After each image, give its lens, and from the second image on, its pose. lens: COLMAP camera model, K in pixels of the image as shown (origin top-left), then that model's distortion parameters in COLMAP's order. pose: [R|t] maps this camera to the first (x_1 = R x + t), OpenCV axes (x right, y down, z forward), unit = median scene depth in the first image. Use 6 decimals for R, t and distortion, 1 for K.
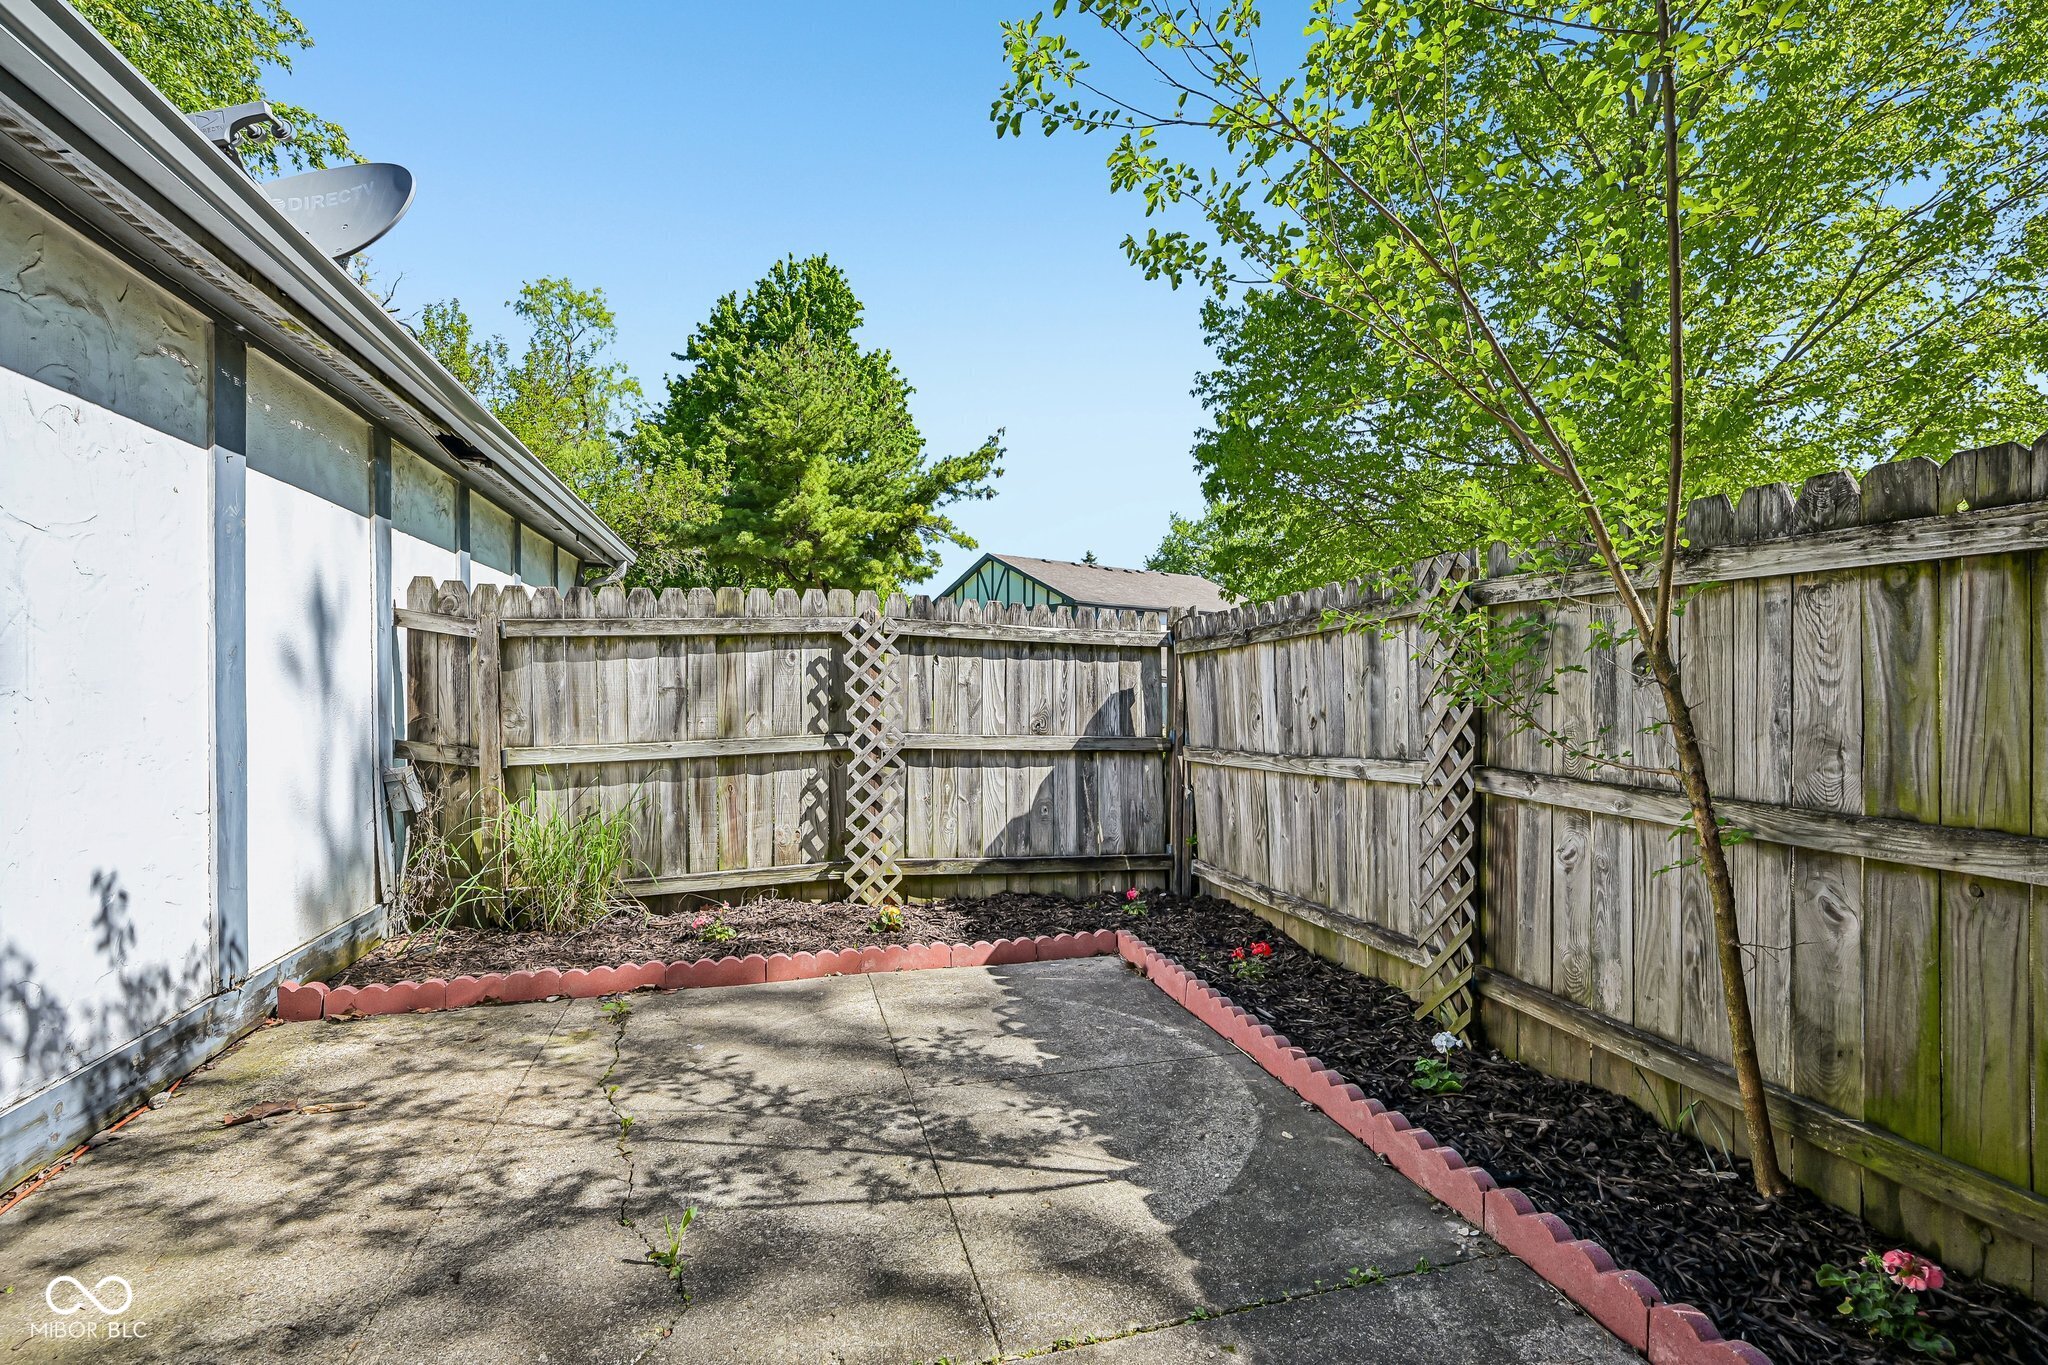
lens RADIAL K [[896.4, 0, 1015.8], [0, 896.4, 674.0], [0, 0, 1]] dist [-0.000507, -0.000076]
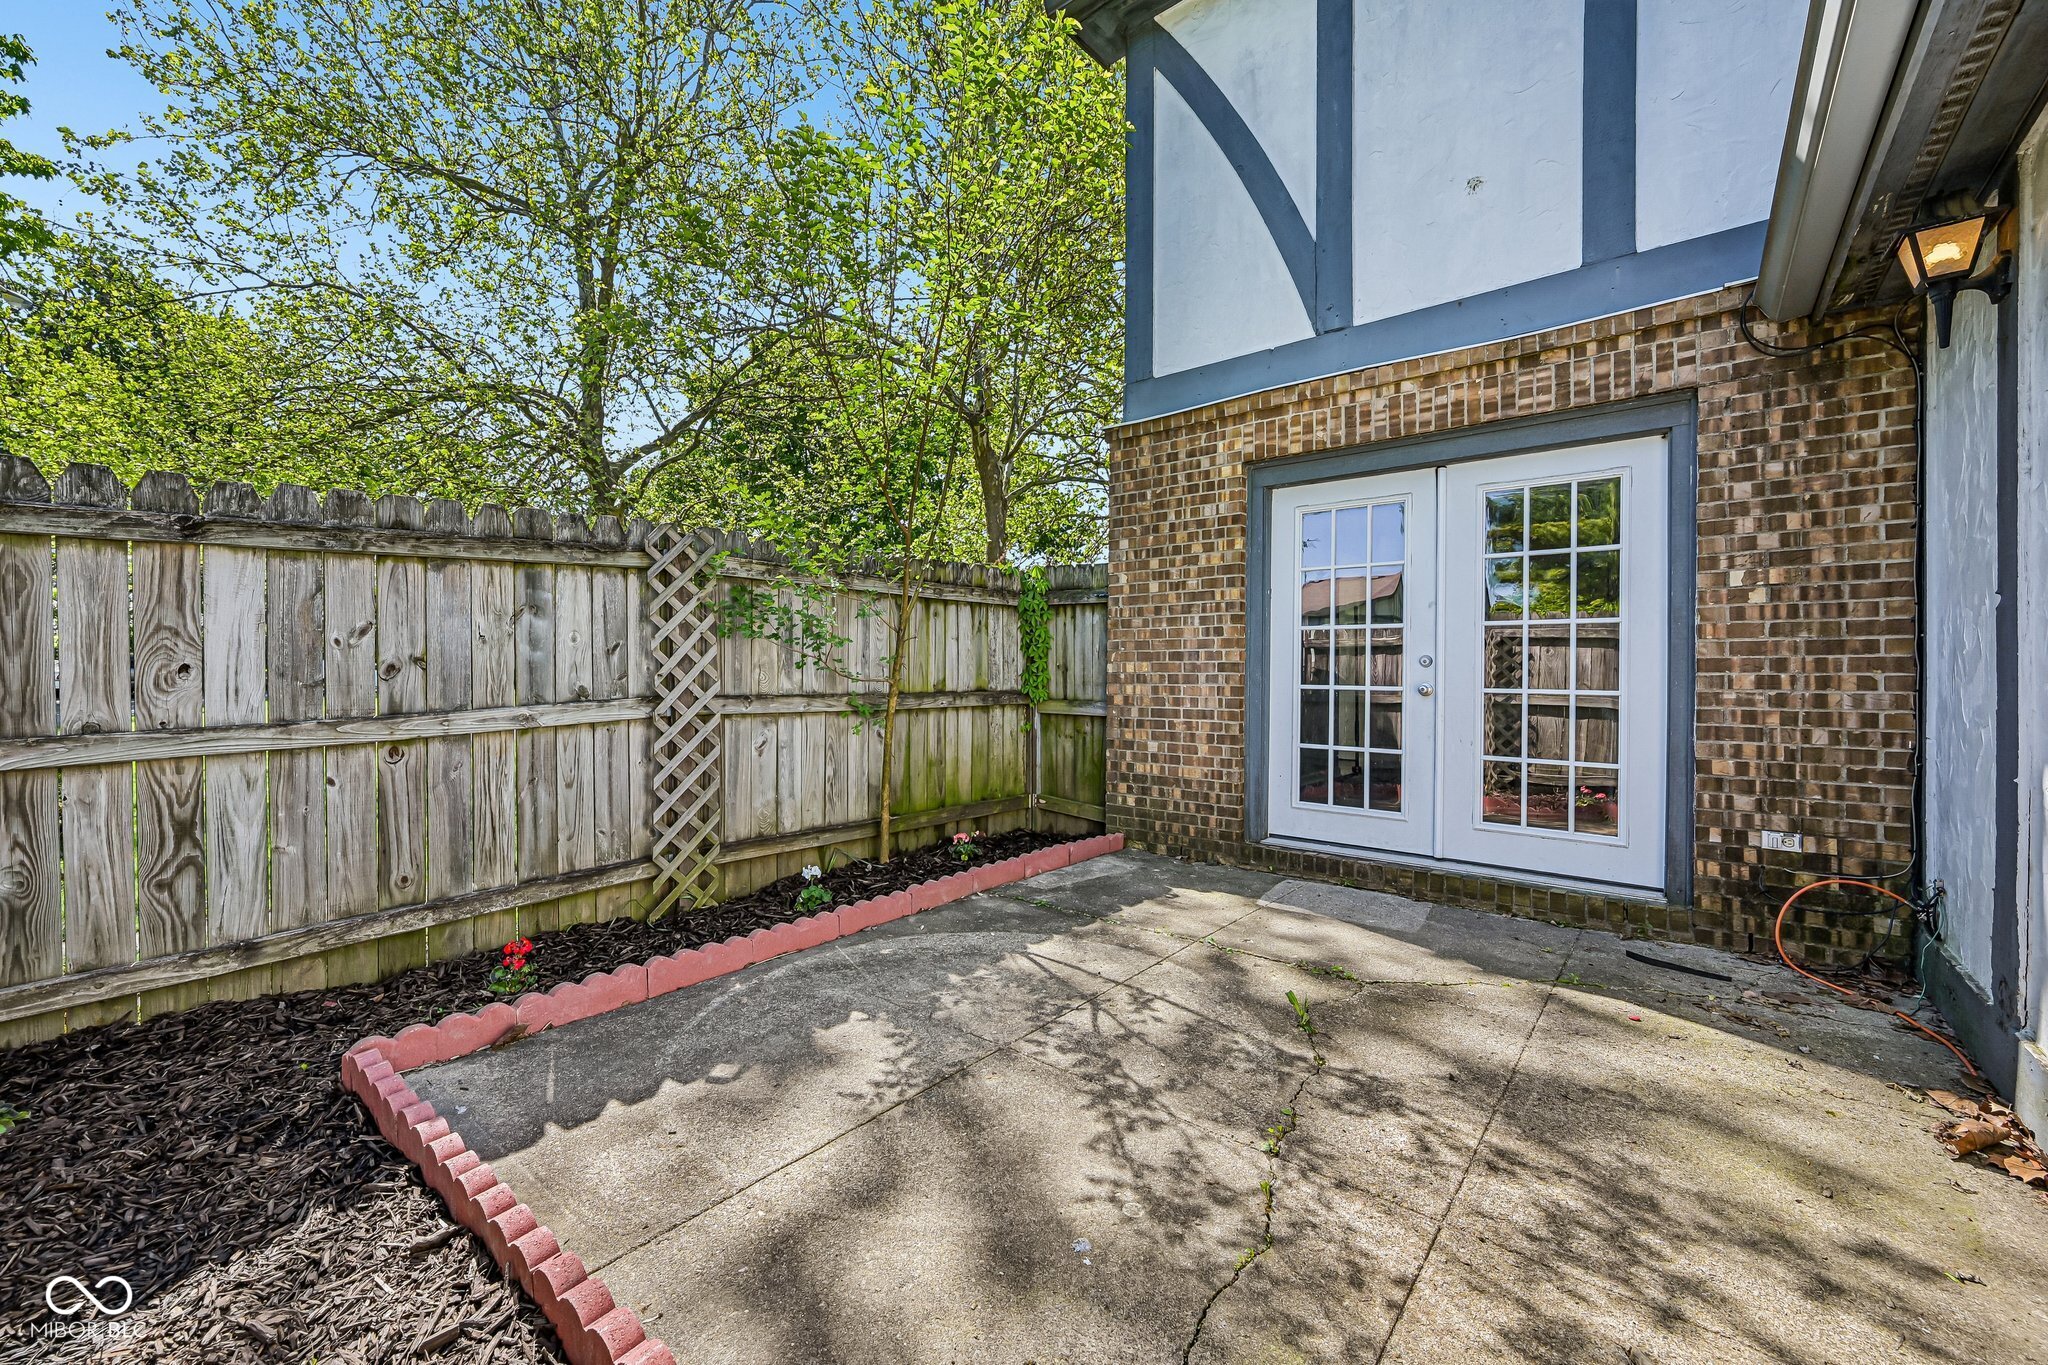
lens RADIAL K [[809.8, 0, 1022.8], [0, 809.8, 678.5], [0, 0, 1]] dist [-0.002647, 0.000029]
pose [[-0.579179, -0.014625, 0.815069, -0.773030], [-0.022122, 0.999753, 0.002219, 0.068410], [-0.814900, -0.016746, -0.579359, 1.398244]]
